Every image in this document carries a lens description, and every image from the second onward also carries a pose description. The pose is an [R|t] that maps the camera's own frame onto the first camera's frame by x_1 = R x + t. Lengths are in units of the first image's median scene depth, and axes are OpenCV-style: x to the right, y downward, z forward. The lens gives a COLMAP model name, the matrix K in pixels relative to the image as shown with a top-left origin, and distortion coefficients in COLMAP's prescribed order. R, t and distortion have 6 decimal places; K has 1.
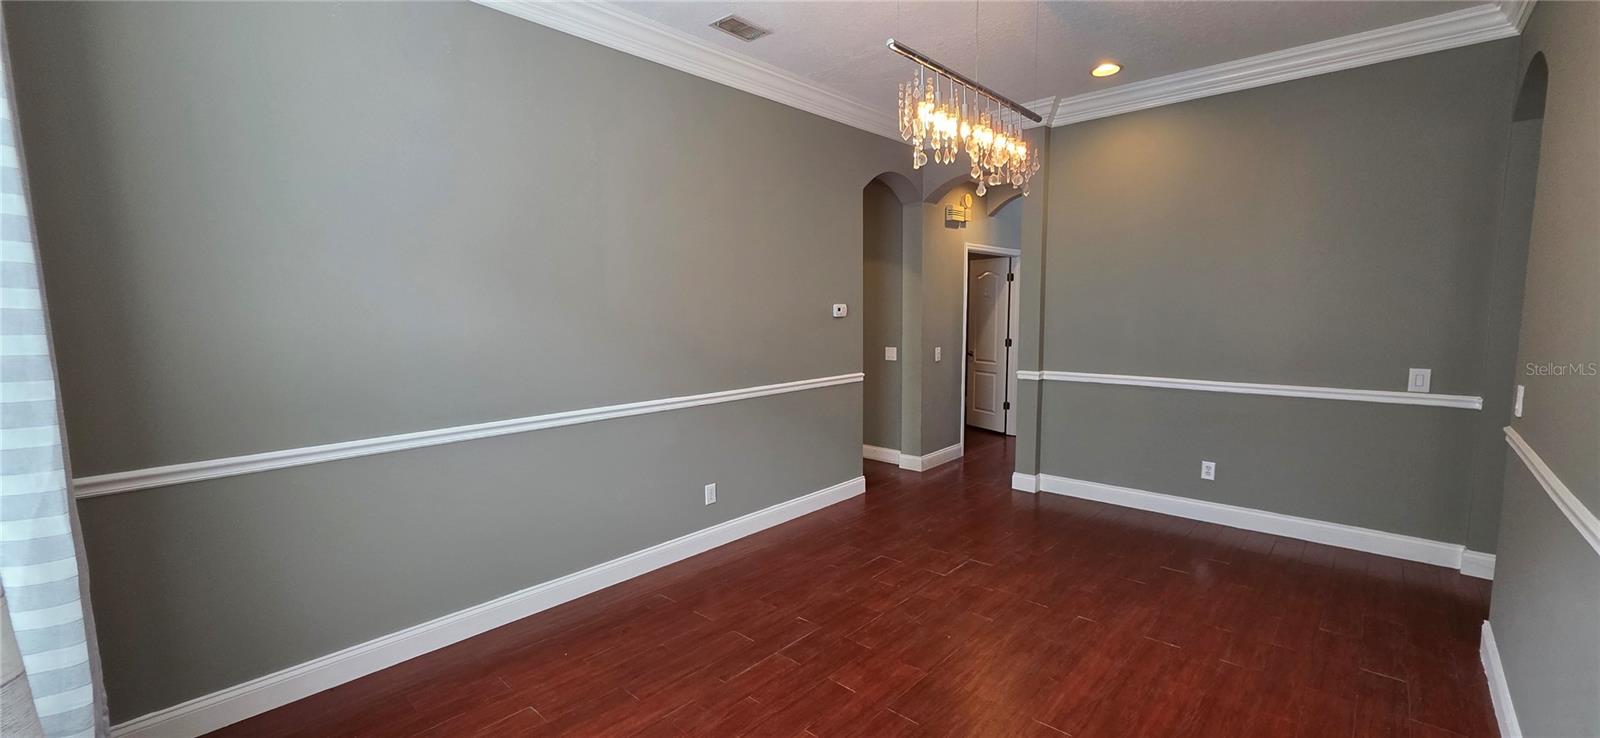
lens RADIAL K [[640.6, 0, 804.8], [0, 640.6, 379.9], [0, 0, 1]] dist [0.003090, -0.000748]
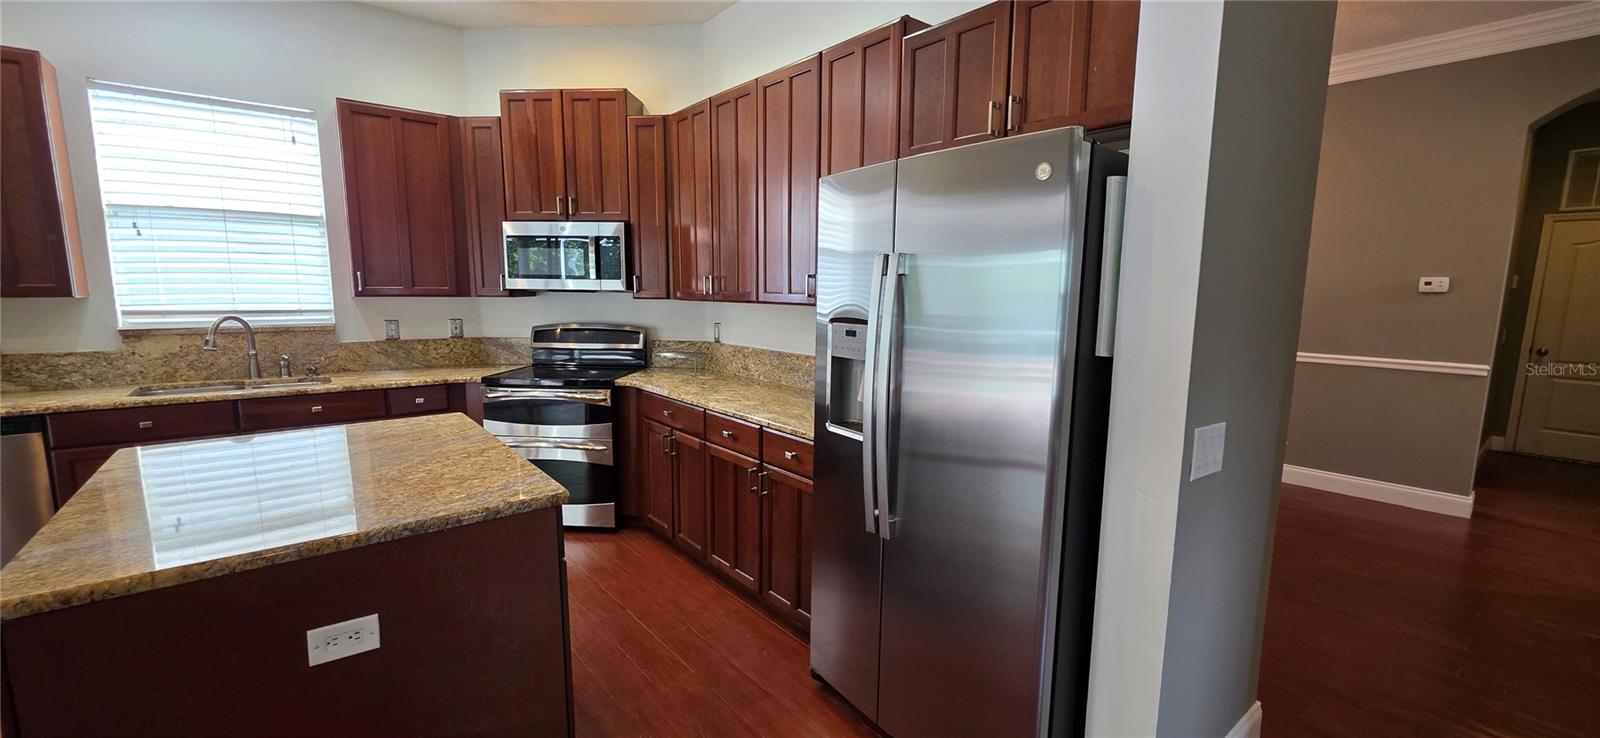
lens RADIAL K [[640.6, 0, 808.0], [0, 640.6, 377.7], [0, 0, 1]] dist [0.003090, -0.000748]
pose [[-0.141558, 0.147691, -0.978851, 1.064072], [-0.121692, 0.978712, 0.165268, -0.028358], [0.982422, 0.142513, -0.120572, 0.312927]]
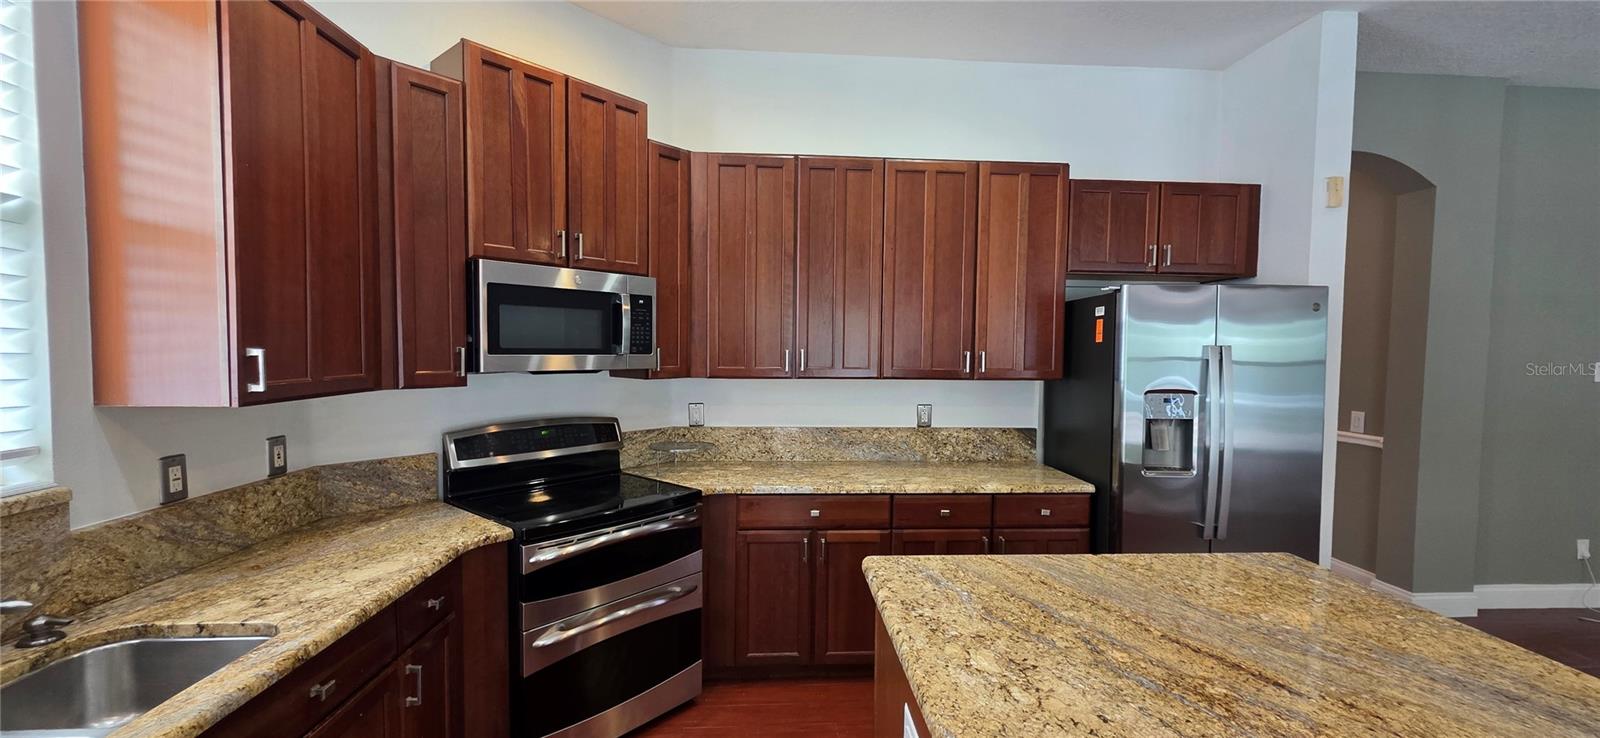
lens RADIAL K [[640.6, 0, 807.5], [0, 640.6, 377.3], [0, 0, 1]] dist [0.003090, -0.000748]
pose [[0.723462, 0.052627, -0.688355, 0.802793], [-0.097102, 0.994935, -0.025989, 0.035226], [0.683501, 0.085643, 0.724908, -0.361156]]
